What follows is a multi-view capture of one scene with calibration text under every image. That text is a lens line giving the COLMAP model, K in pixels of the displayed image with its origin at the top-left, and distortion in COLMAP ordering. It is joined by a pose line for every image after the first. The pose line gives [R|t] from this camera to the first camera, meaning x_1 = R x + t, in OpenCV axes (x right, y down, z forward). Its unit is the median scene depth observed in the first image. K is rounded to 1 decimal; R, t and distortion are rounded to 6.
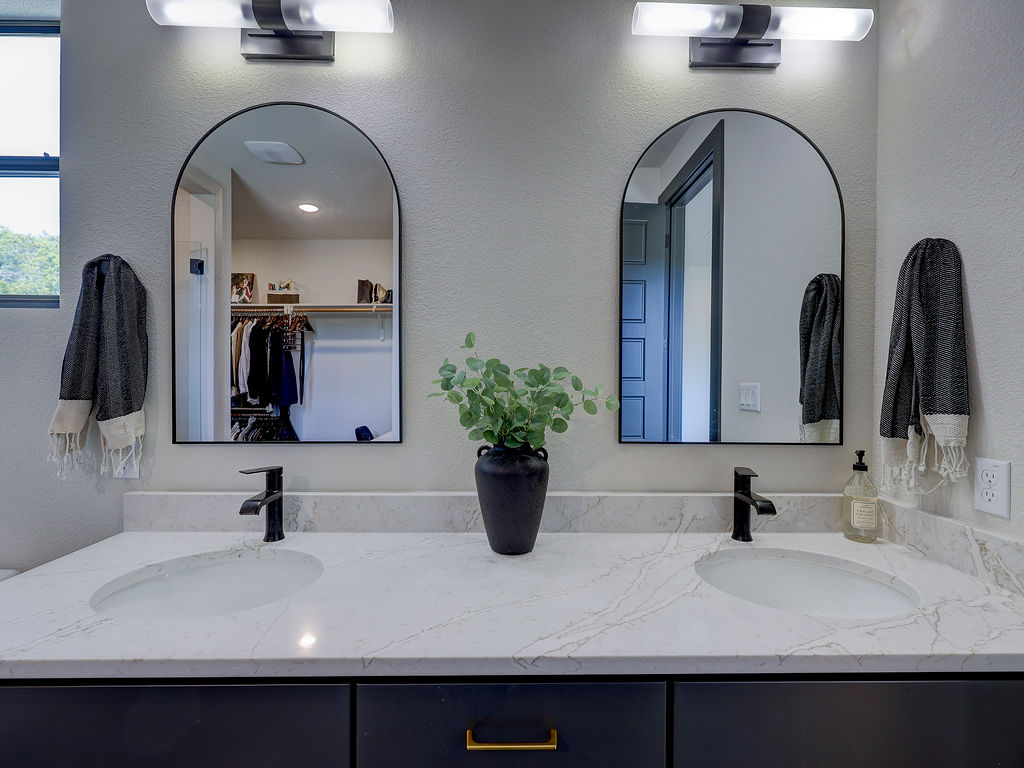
lens RADIAL K [[459.8, 0, 512.0], [0, 459.8, 384.0], [0, 0, 1]] dist [-0.001234, -0.000761]
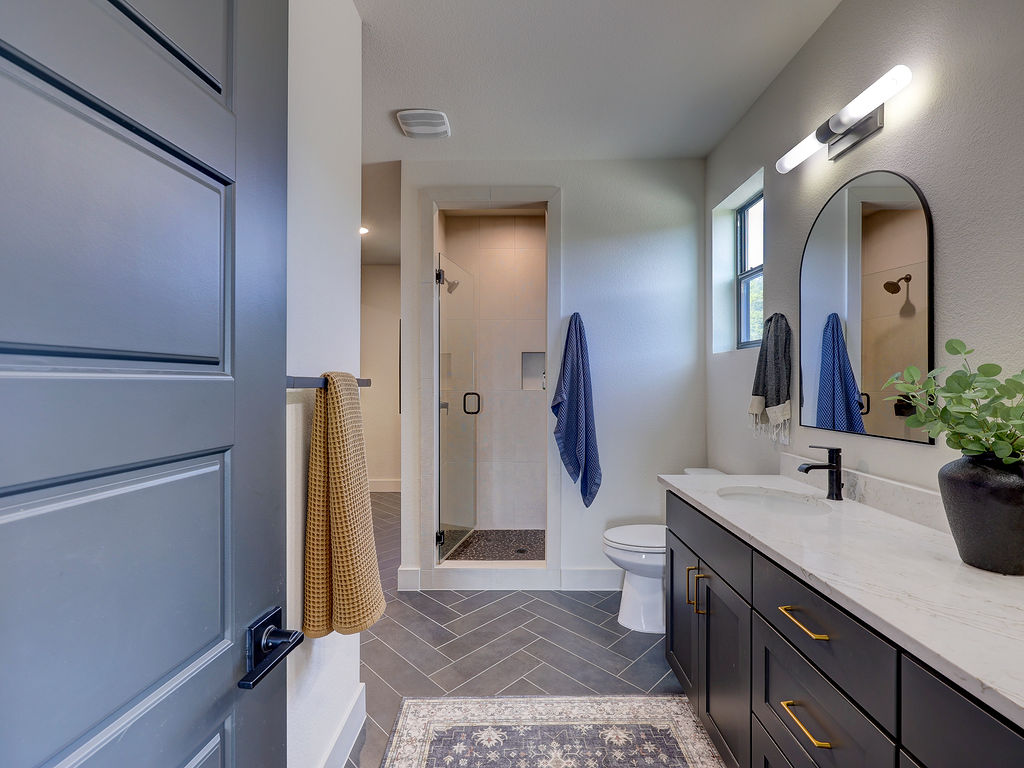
lens RADIAL K [[459.8, 0, 512.0], [0, 459.8, 384.0], [0, 0, 1]] dist [-0.001234, -0.000761]
pose [[-0.014248, -0.001404, -0.999898, 0.896026], [-0.017038, 0.999854, -0.001161, 0.005530], [0.999753, 0.017020, -0.014270, 0.034097]]
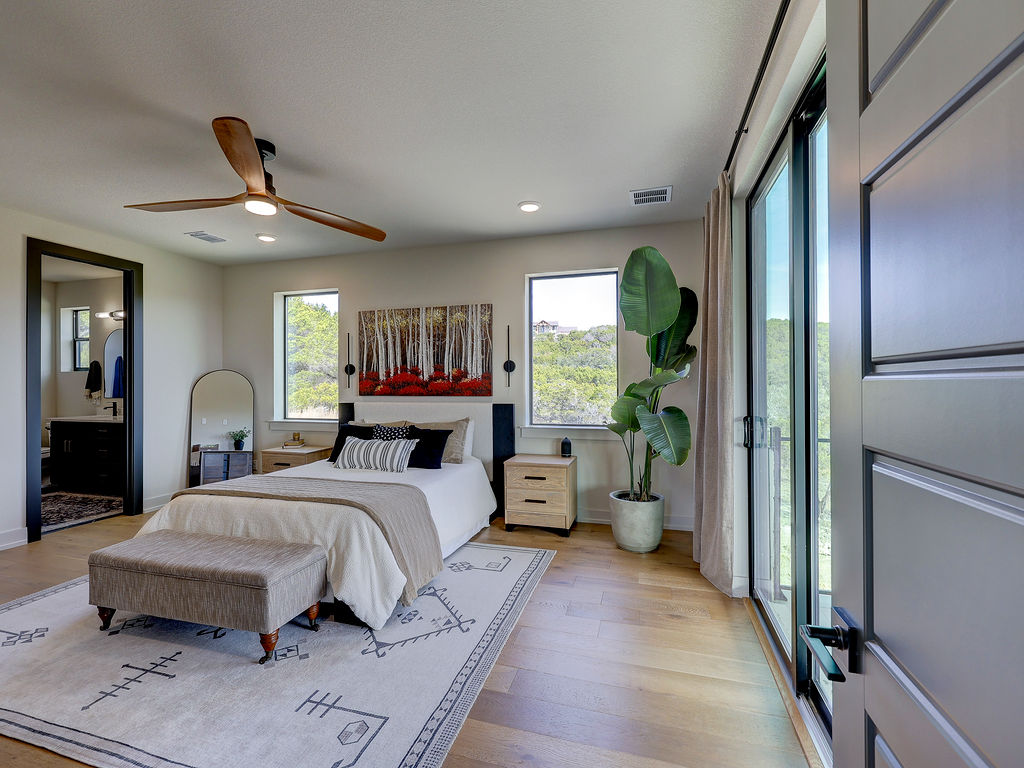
lens RADIAL K [[459.8, 0, 512.0], [0, 459.8, 384.0], [0, 0, 1]] dist [-0.001234, -0.000761]
pose [[0.953134, -0.007521, -0.302455, 5.141147], [0.003008, 0.999877, -0.015385, 0.073461], [0.302533, 0.013754, 0.953040, -2.475624]]
